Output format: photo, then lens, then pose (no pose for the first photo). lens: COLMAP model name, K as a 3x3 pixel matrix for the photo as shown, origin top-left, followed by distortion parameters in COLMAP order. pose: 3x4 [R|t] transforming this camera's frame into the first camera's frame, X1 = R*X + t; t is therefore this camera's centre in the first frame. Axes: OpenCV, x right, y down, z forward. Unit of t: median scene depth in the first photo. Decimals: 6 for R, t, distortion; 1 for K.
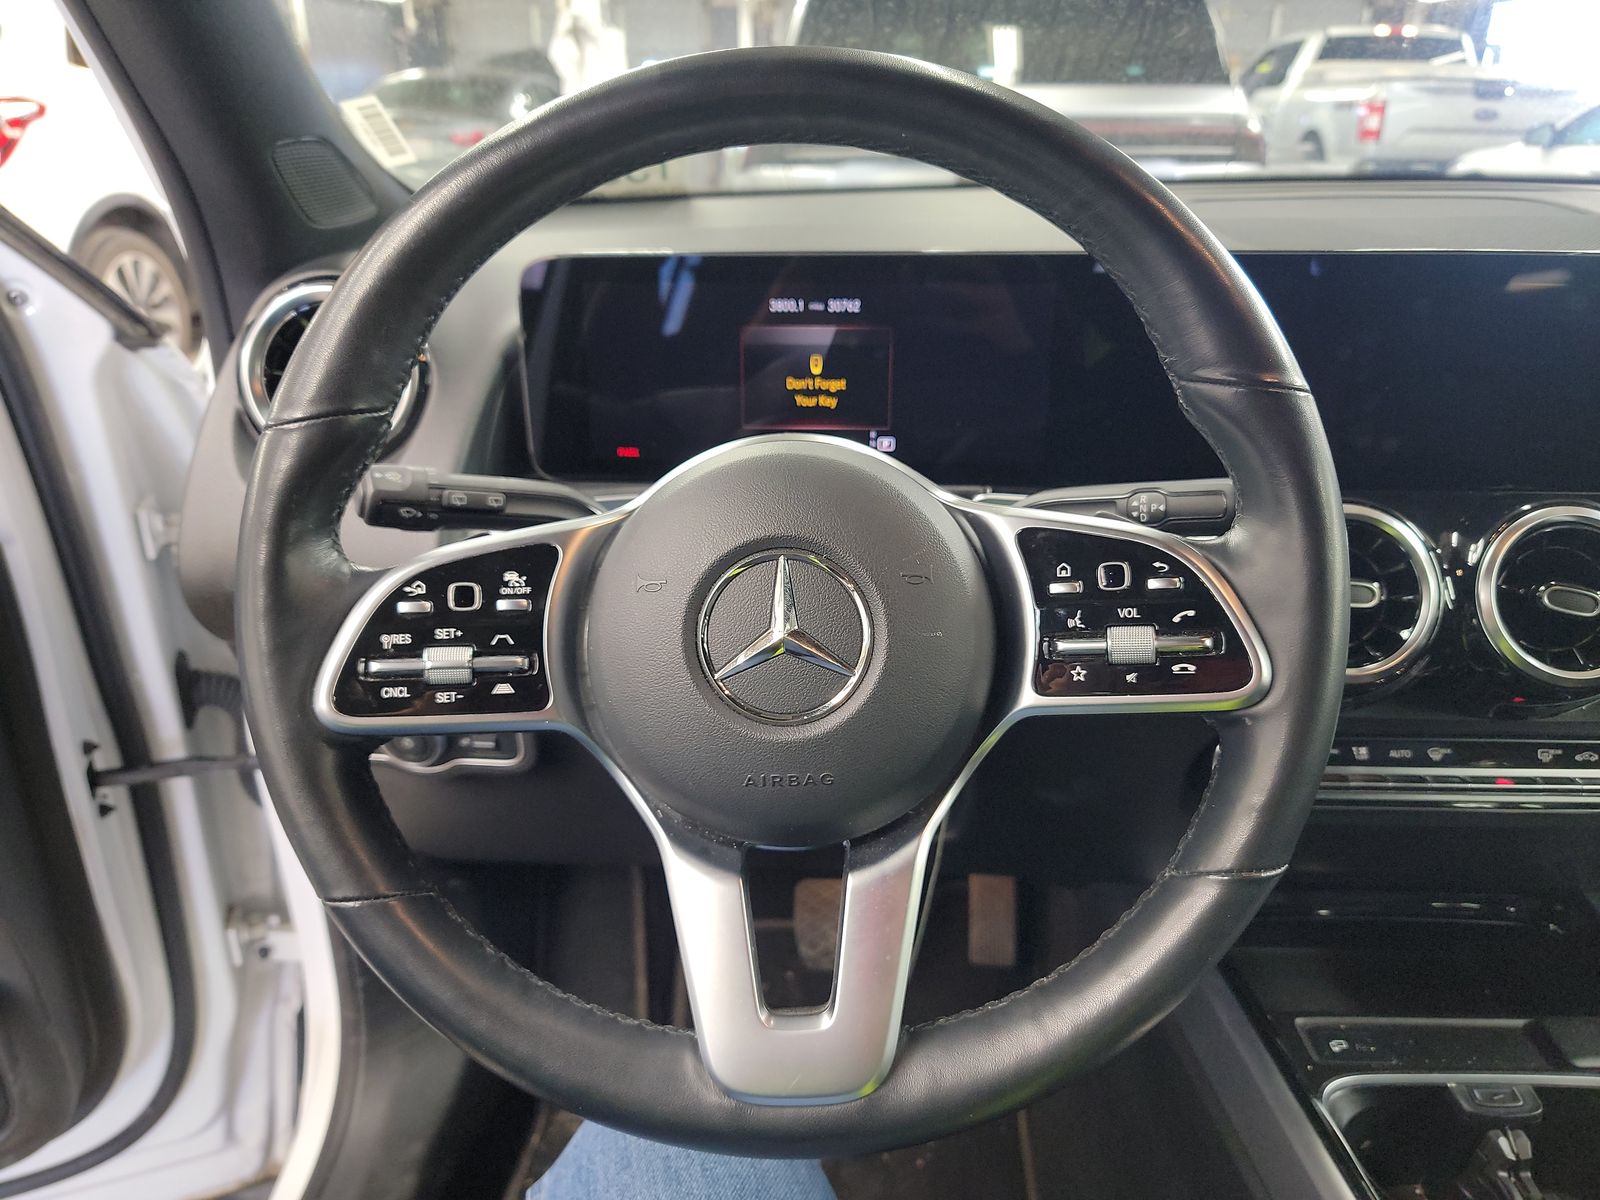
lens RADIAL K [[1121.1, 0, 803.8], [0, 1121.1, 587.3], [0, 0, 1]] dist [0.055221, -0.005662]
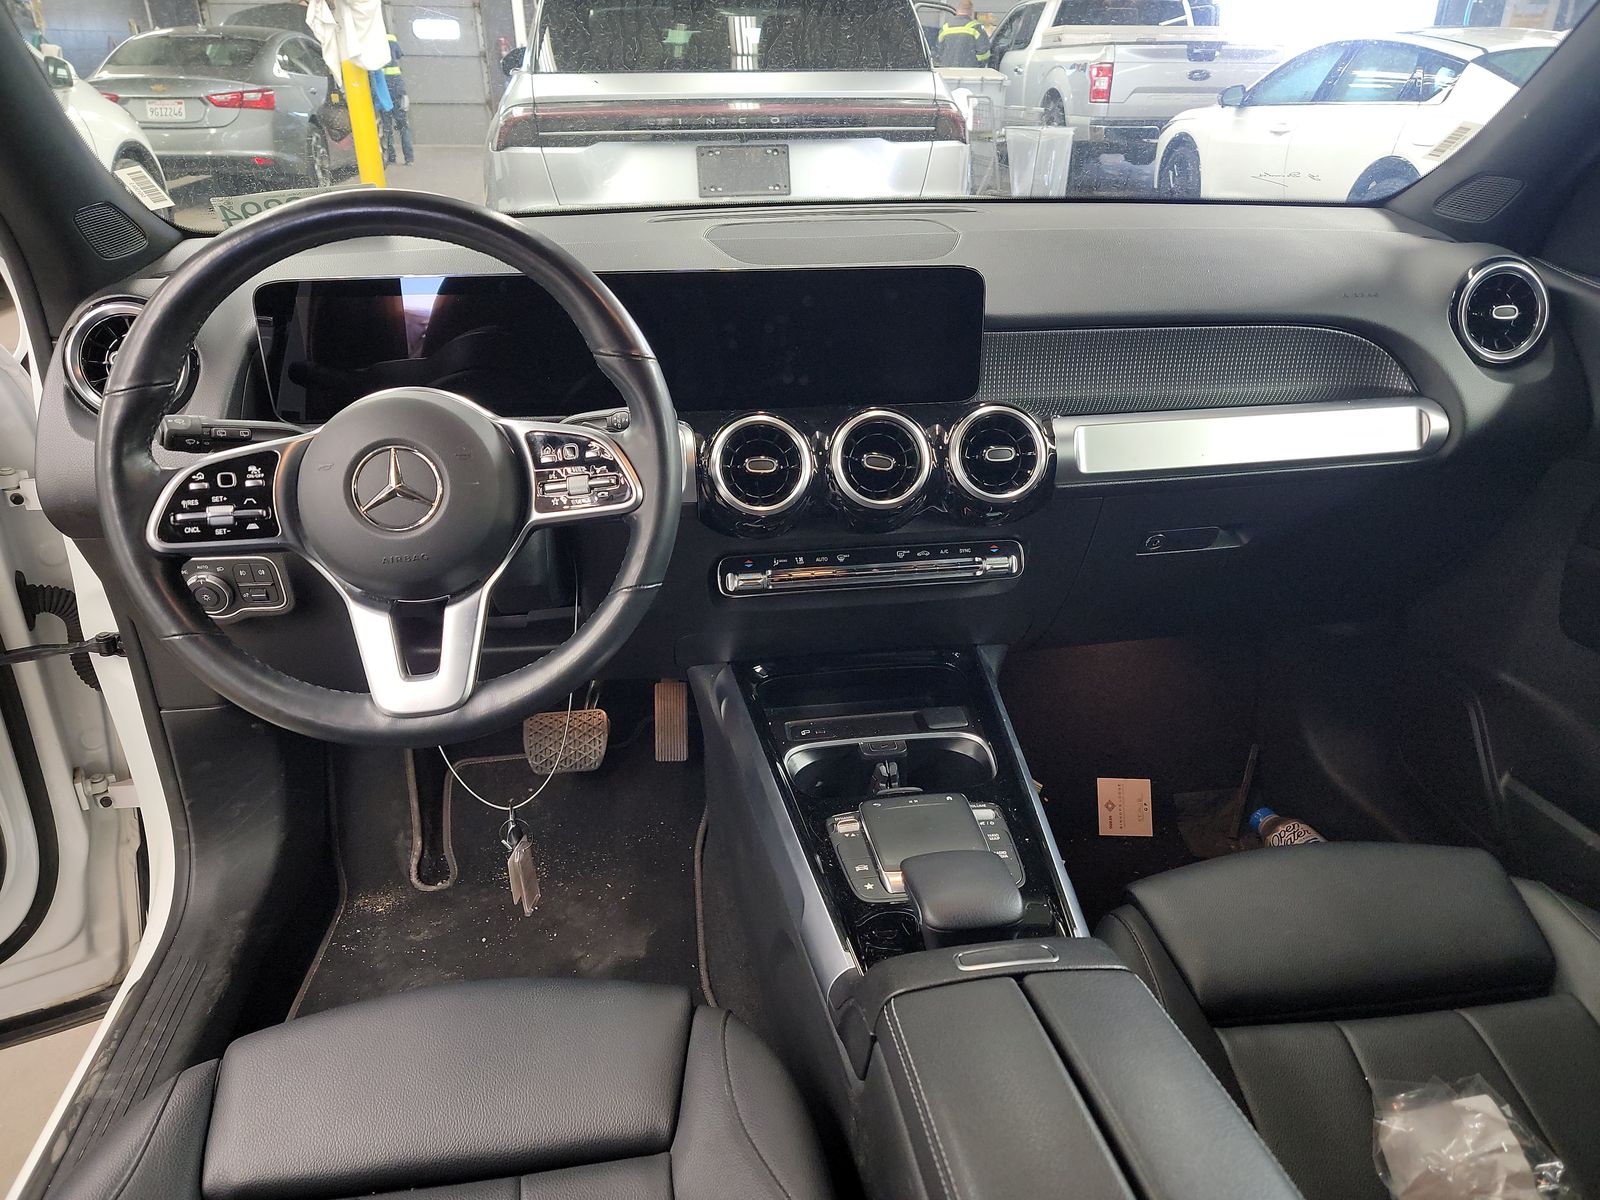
lens RADIAL K [[1121.1, 0, 803.8], [0, 1121.1, 587.3], [0, 0, 1]] dist [0.055221, -0.005662]
pose [[0.986891, -0.070529, 0.145164, 0.370217], [0.064438, 0.996849, 0.046248, 0.163092], [-0.147968, -0.036287, 0.988326, -1.052280]]
